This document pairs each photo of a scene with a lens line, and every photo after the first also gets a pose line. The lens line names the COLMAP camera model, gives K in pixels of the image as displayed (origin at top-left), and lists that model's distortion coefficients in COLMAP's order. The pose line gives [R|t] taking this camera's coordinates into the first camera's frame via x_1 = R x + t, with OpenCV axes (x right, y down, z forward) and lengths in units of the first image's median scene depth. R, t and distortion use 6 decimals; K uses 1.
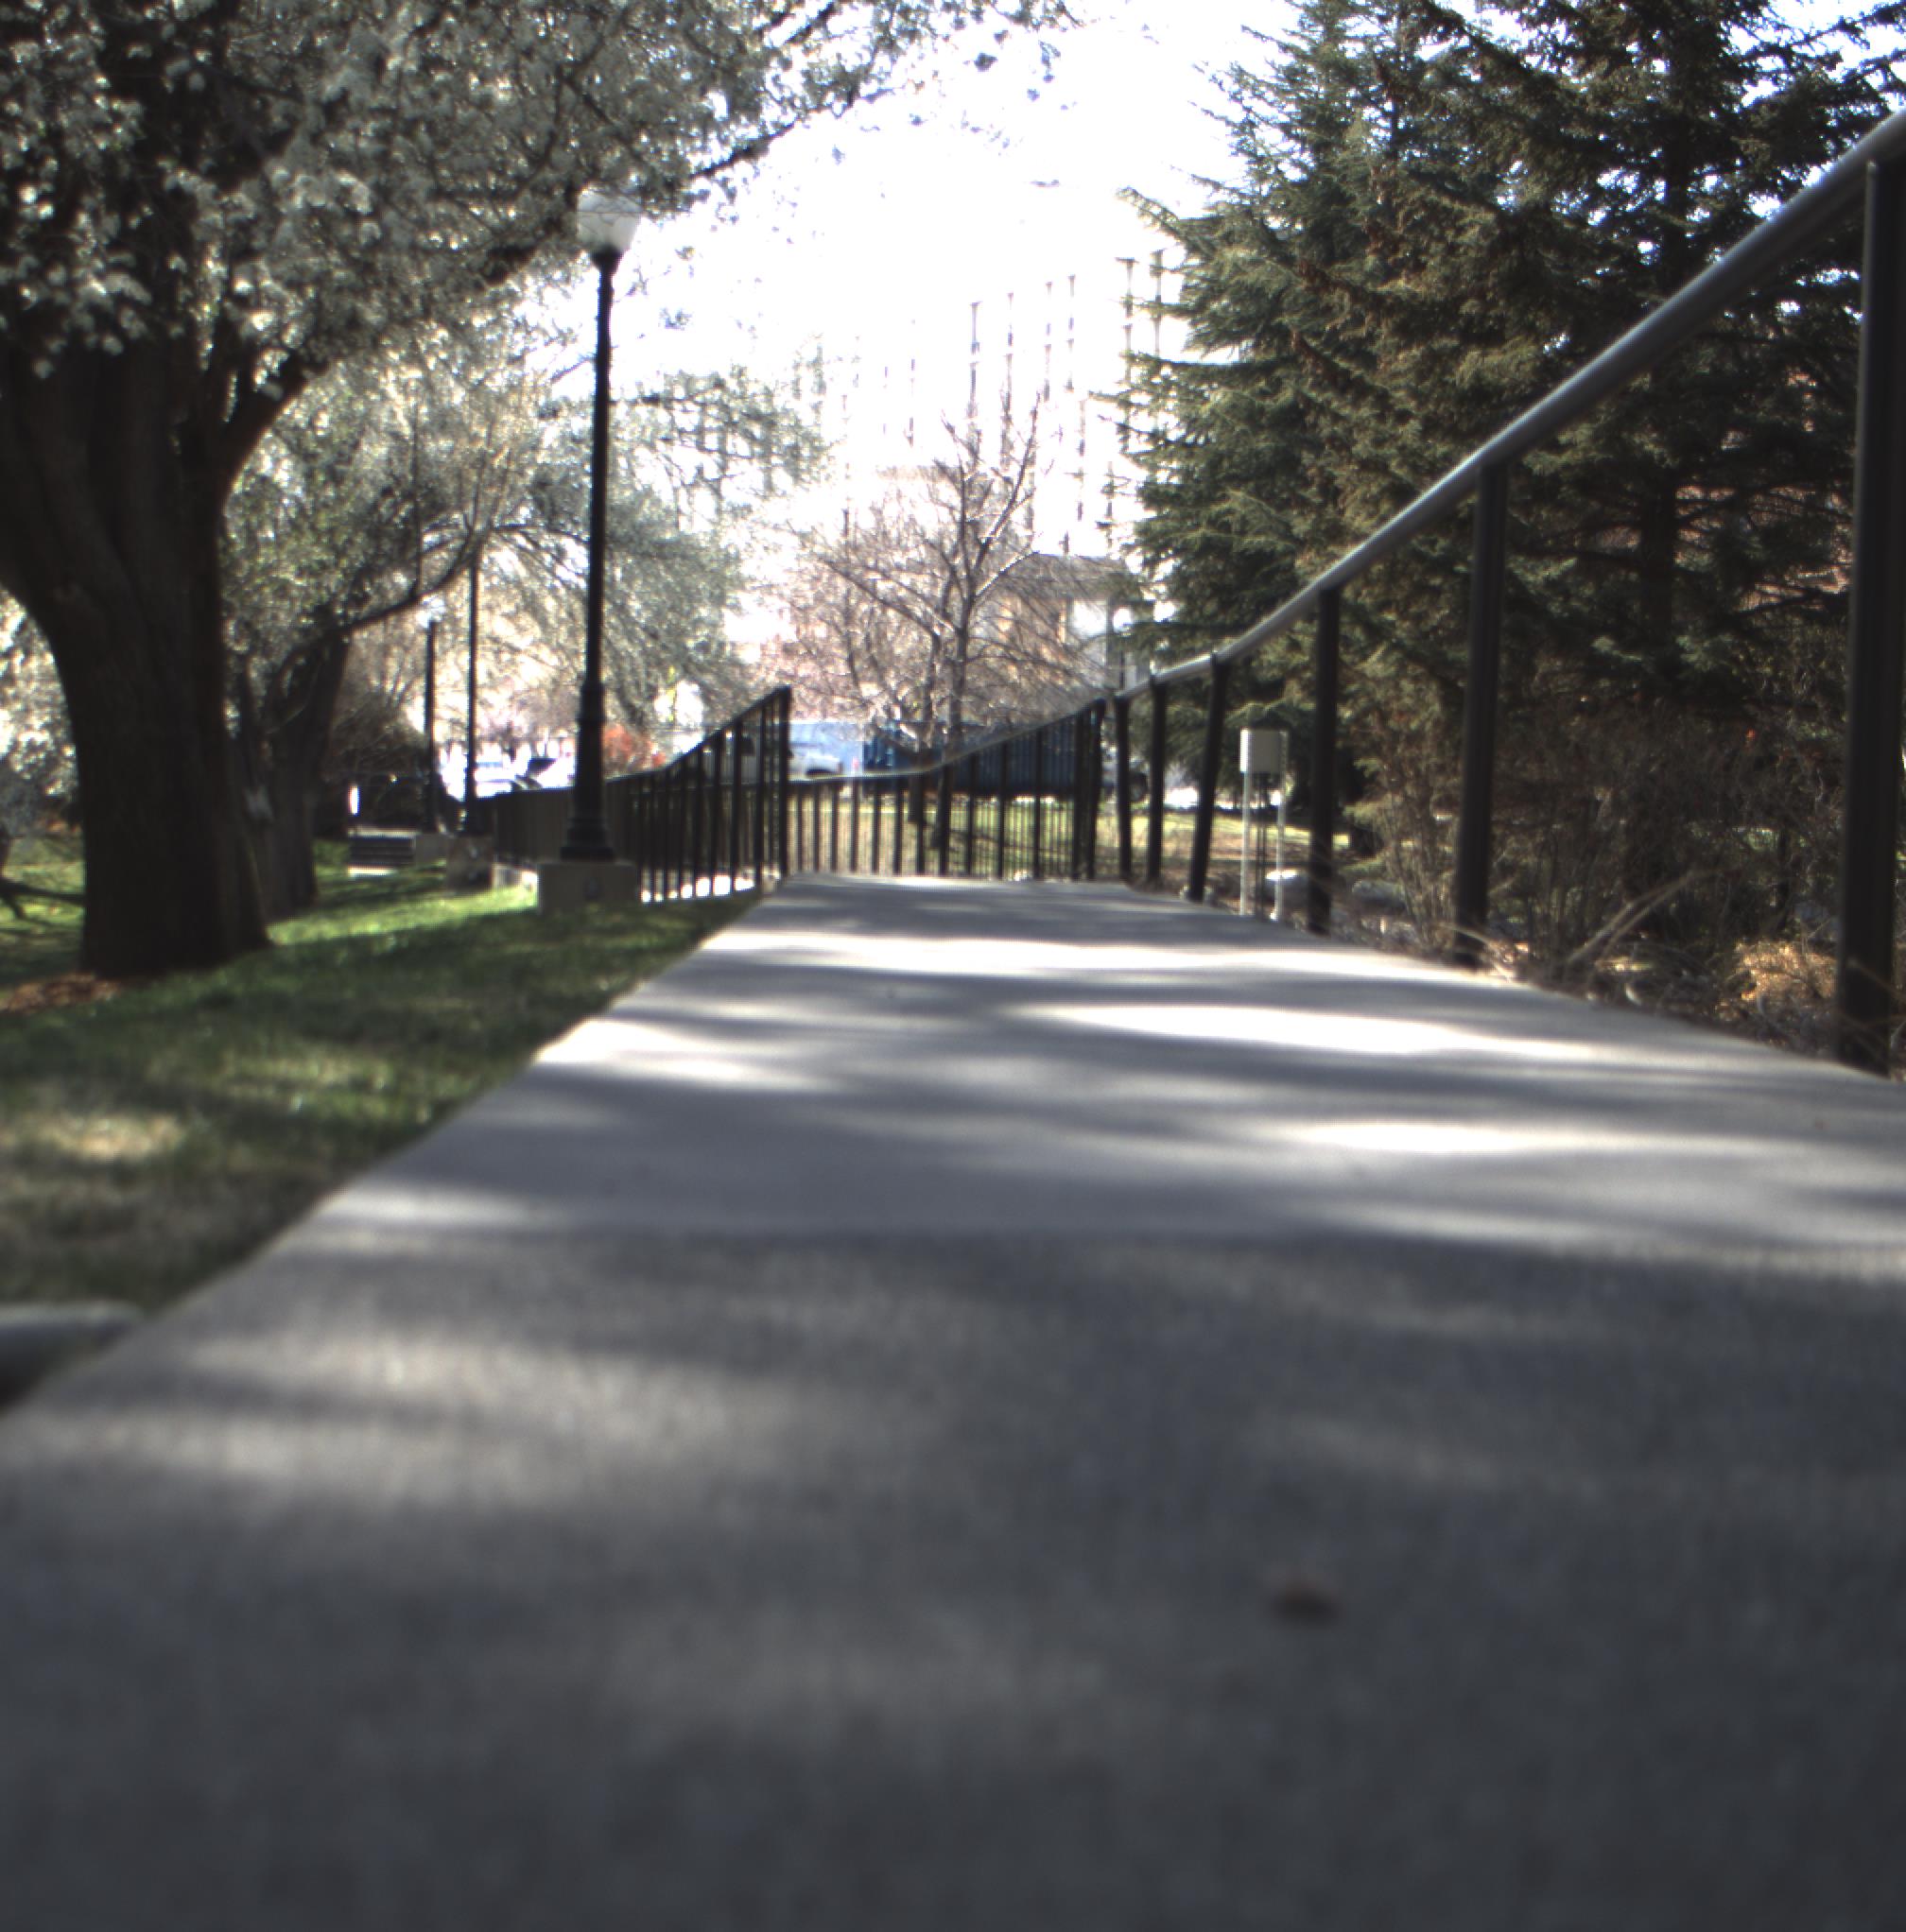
lens RADIAL K [[4404.0, 0, 742.1], [0, 4404.0, 898.8], [0, 0, 1]] dist [-0.163822, 1.039404]
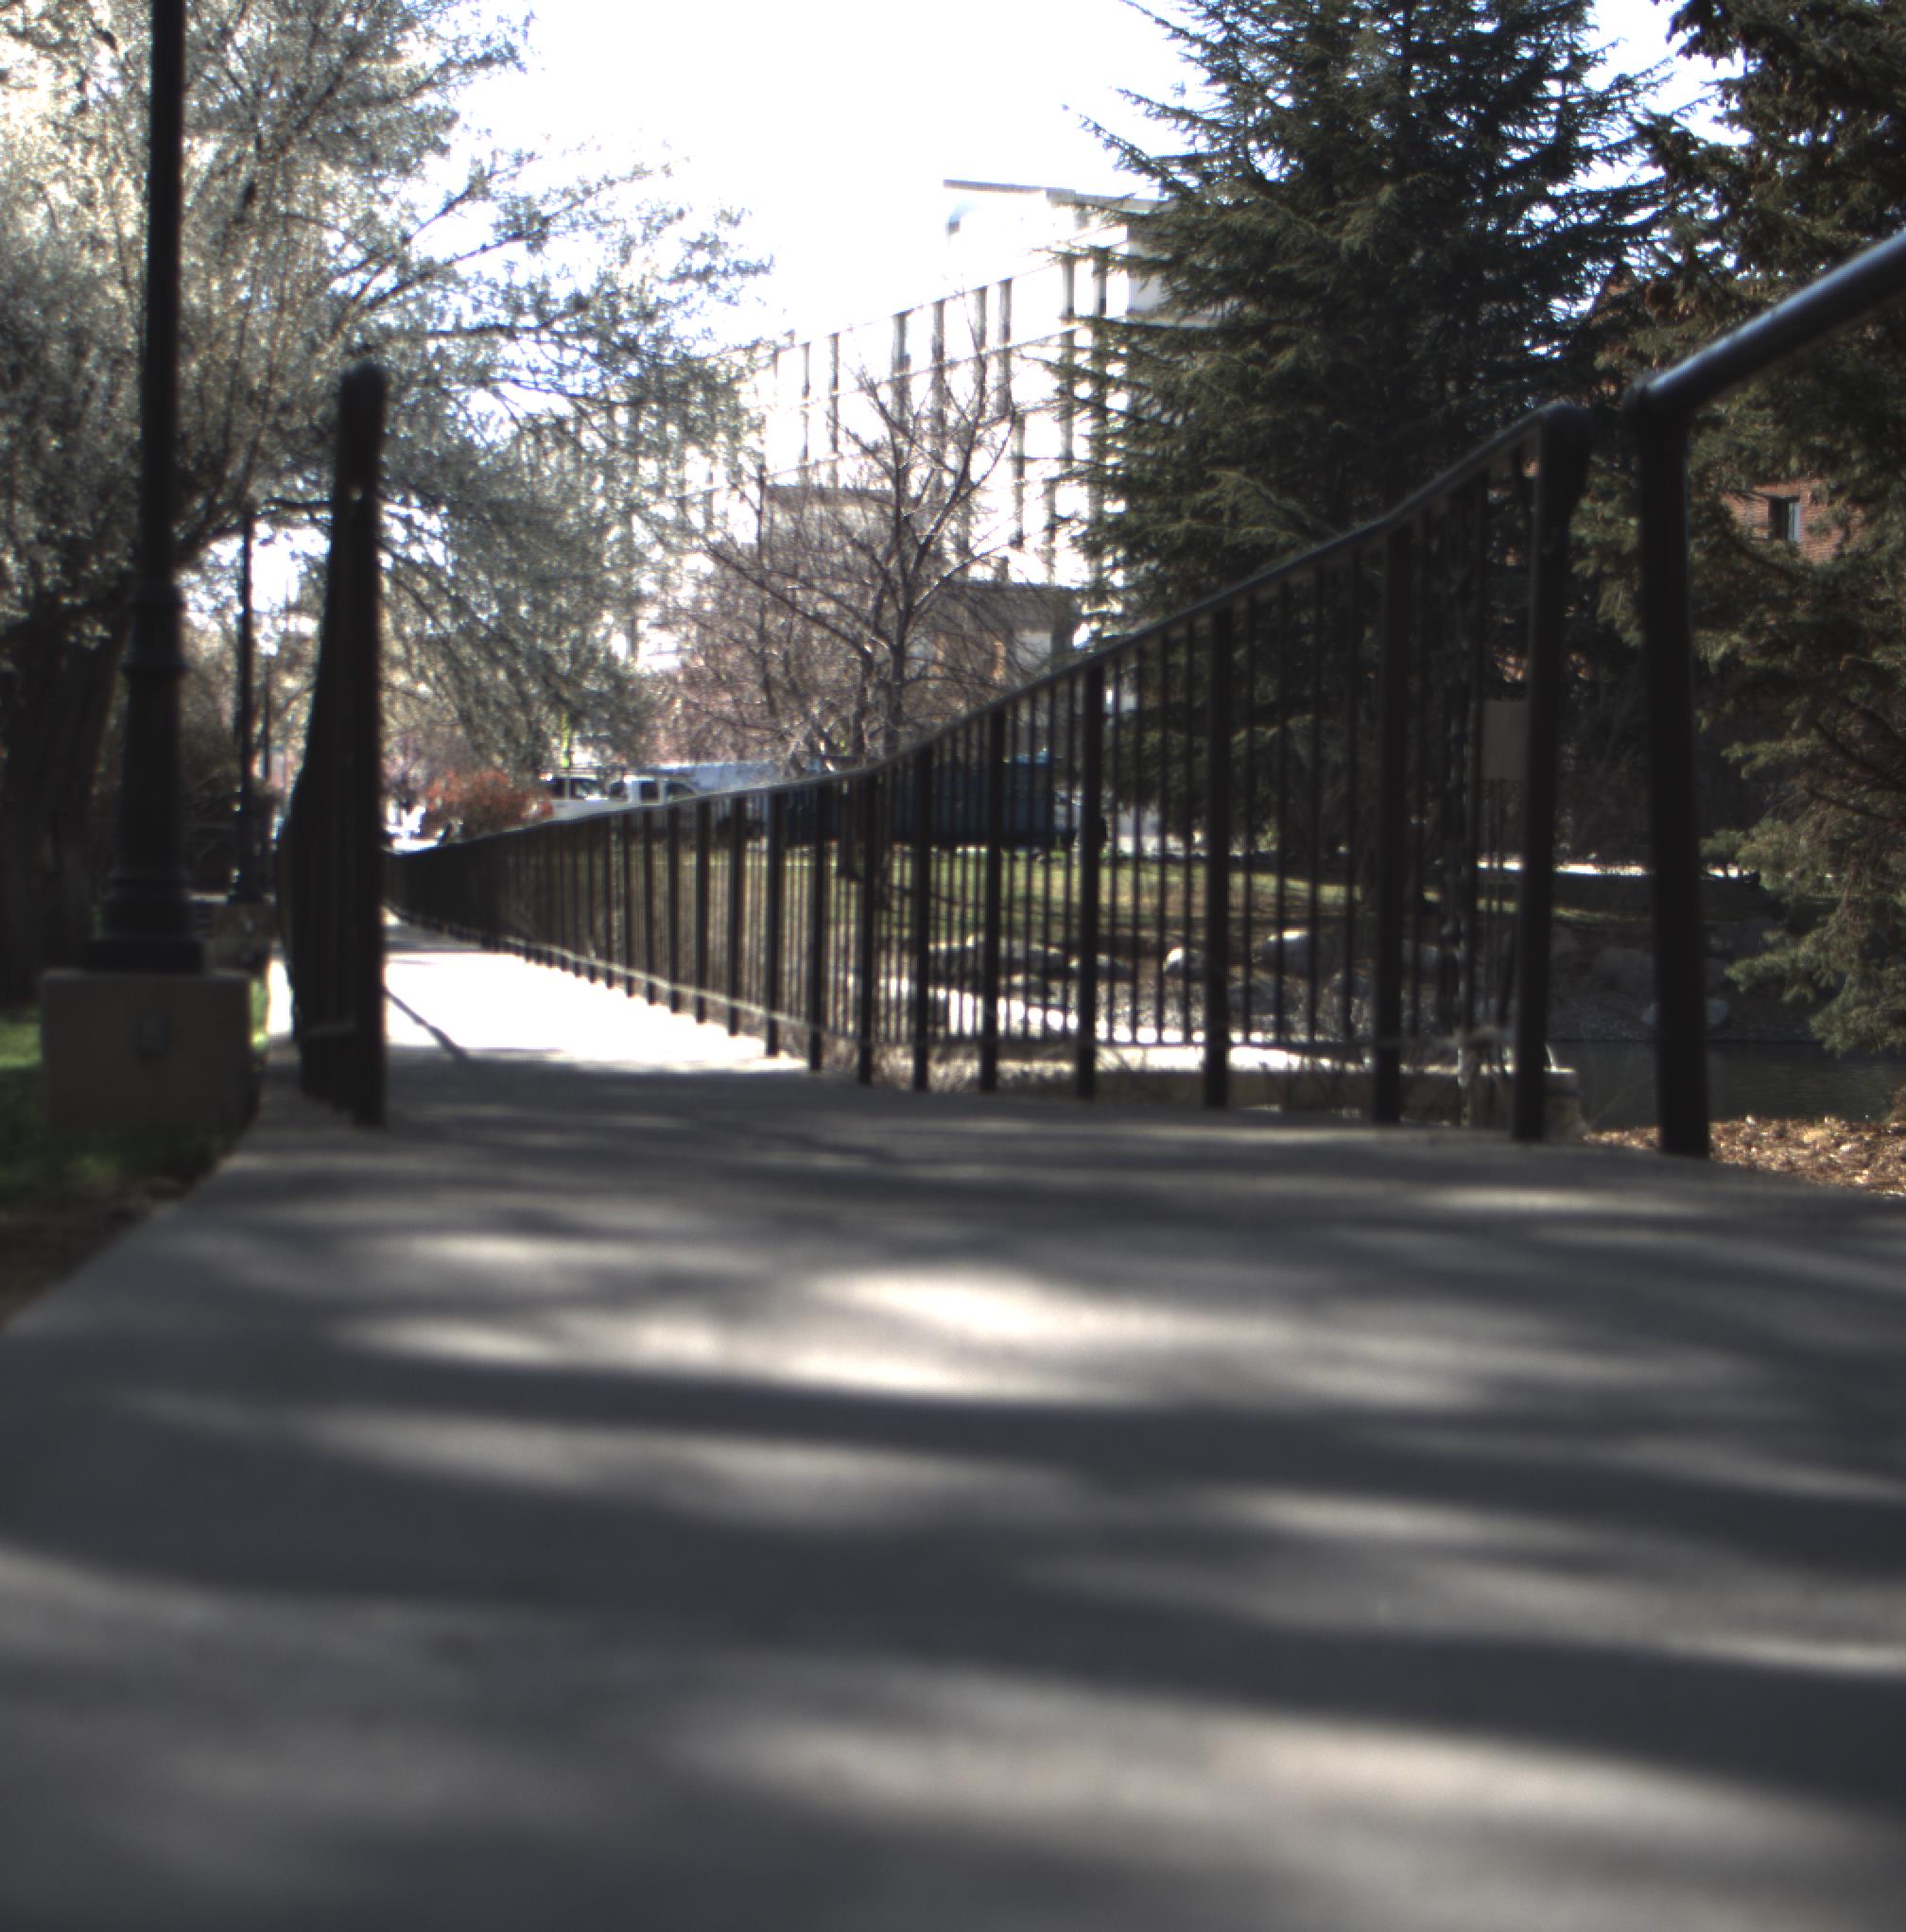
lens RADIAL K [[4404.0, 0, 742.1], [0, 4404.0, 898.8], [0, 0, 1]] dist [-0.163822, 1.039404]
pose [[0.999802, -0.011462, 0.016271, 0.006207], [0.011665, 0.999855, -0.012433, -0.003075], [-0.016126, 0.012621, 0.999790, 0.166449]]
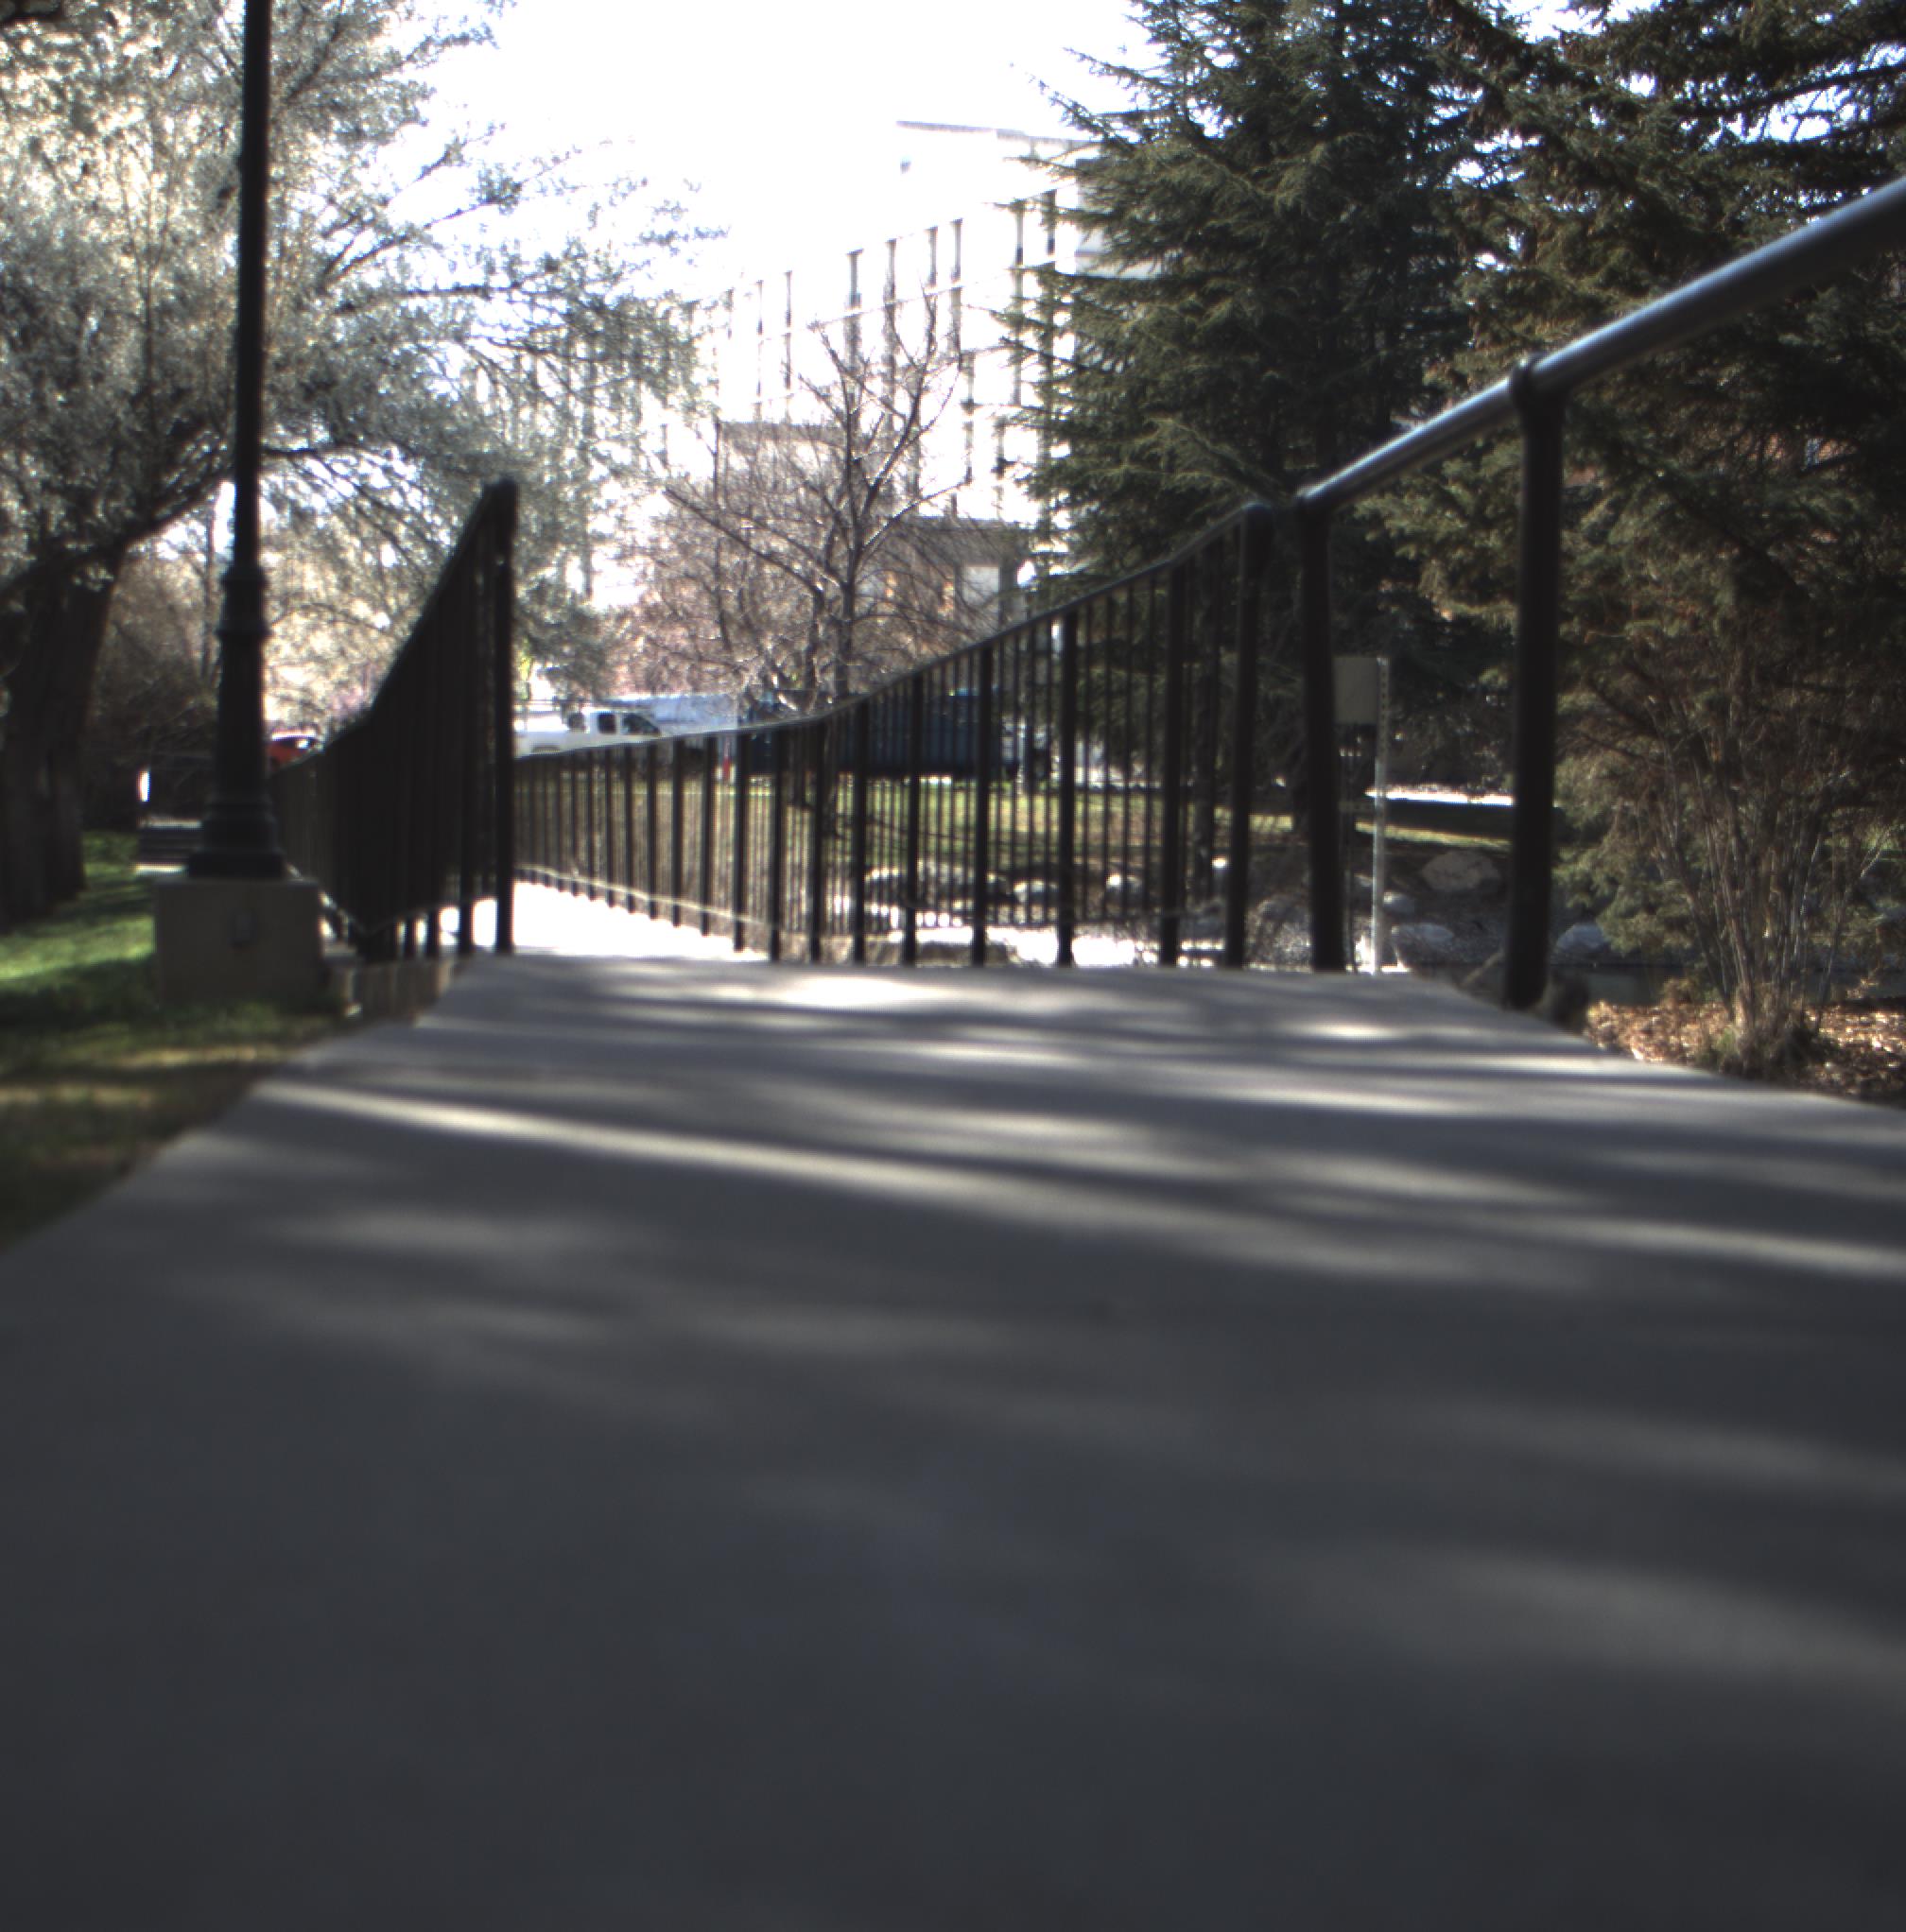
lens RADIAL K [[4404.0, 0, 742.1], [0, 4404.0, 898.8], [0, 0, 1]] dist [-0.163822, 1.039404]
pose [[0.999589, -0.008907, 0.027264, 0.004676], [0.008810, 0.999954, 0.003675, -0.002324], [-0.027295, -0.003433, 0.999622, 0.131576]]
